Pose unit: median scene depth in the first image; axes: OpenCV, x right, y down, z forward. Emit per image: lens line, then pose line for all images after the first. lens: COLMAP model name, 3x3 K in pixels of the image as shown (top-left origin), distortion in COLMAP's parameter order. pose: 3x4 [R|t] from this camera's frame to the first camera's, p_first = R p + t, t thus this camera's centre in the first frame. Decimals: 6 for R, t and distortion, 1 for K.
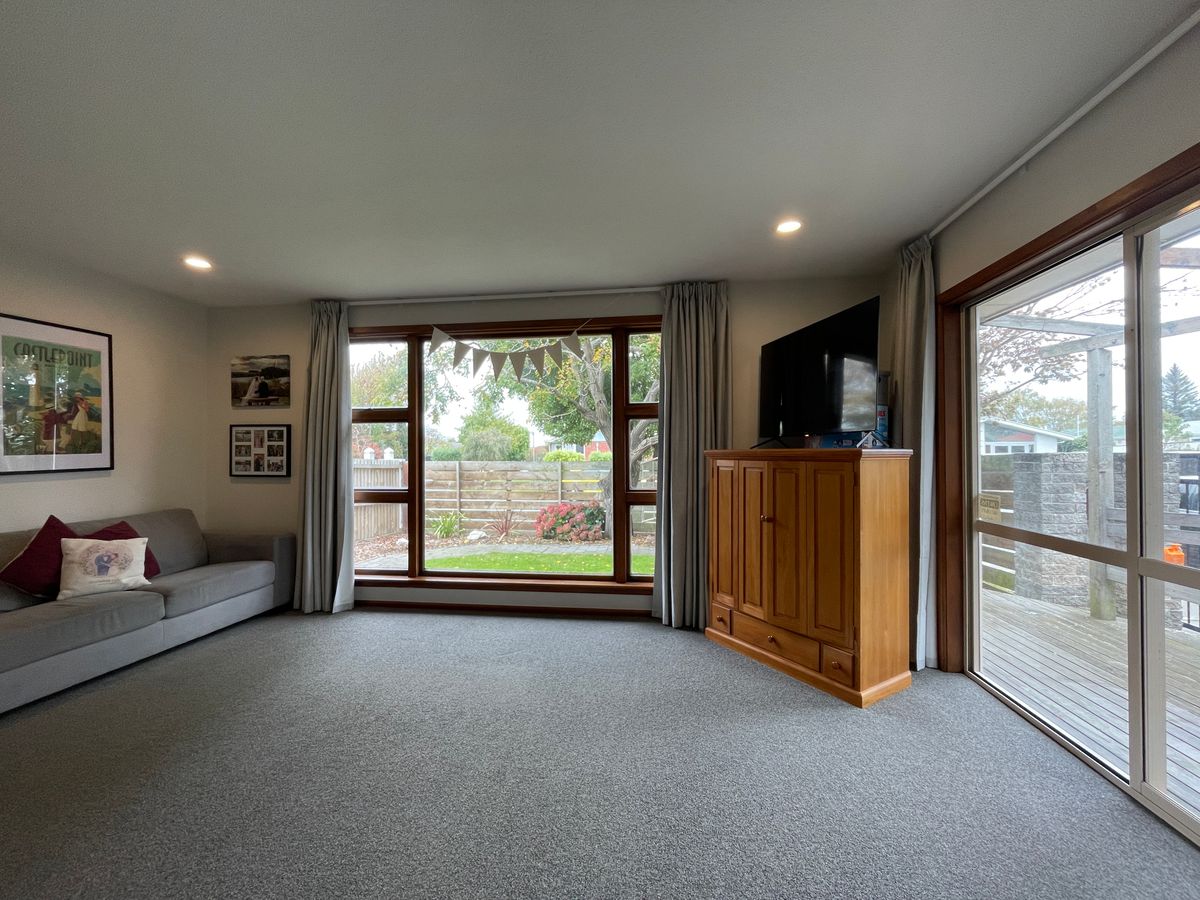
lens RADIAL K [[480.1, 0, 601.7], [0, 480.1, 454.0], [0, 0, 1]] dist [-0.002185, -0.000529]
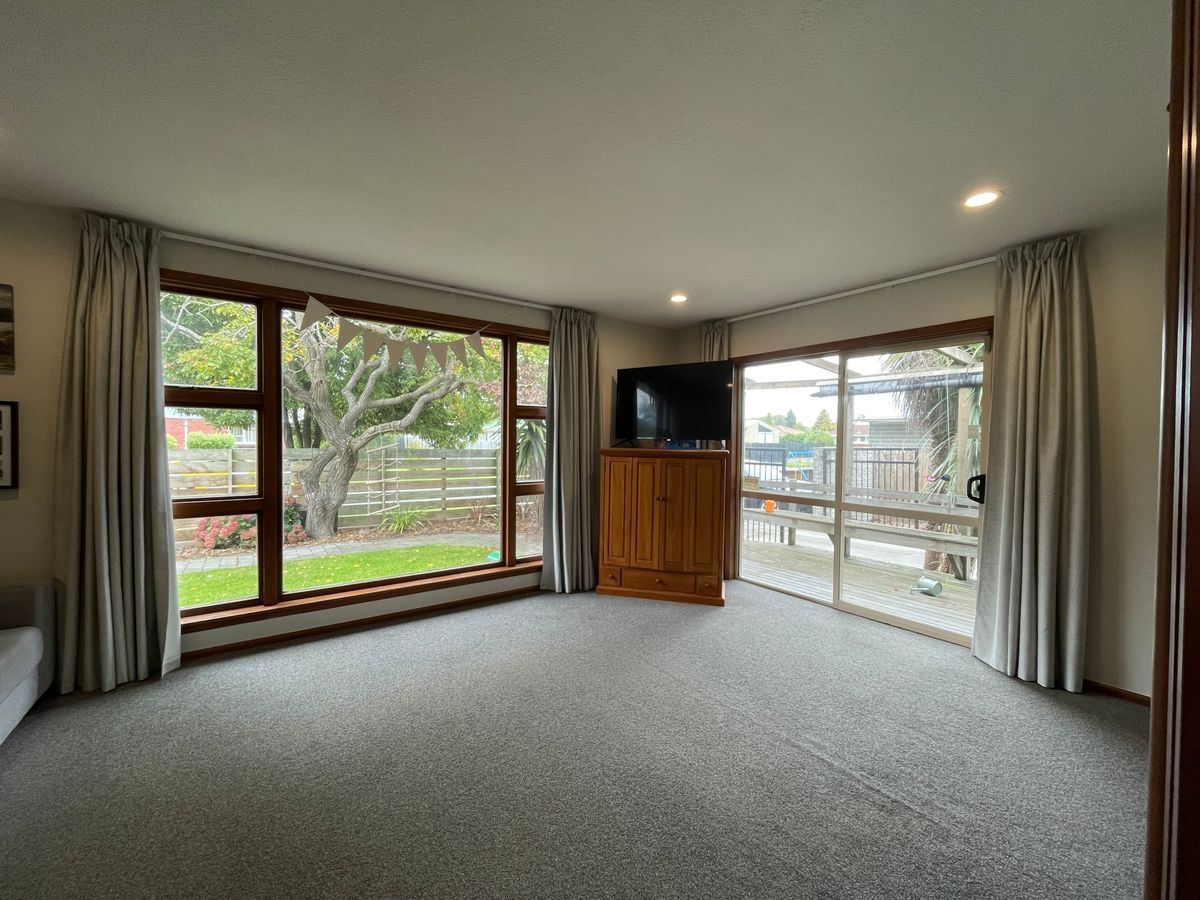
lens RADIAL K [[488.6, 0, 600.0], [0, 488.6, 450.0], [0, 0, 1]] dist [0.002004, -0.000087]
pose [[0.727700, -0.002428, 0.685891, -0.582344], [-0.017864, 0.999587, 0.022491, -0.029320], [-0.685663, -0.028620, 0.727356, 0.044866]]
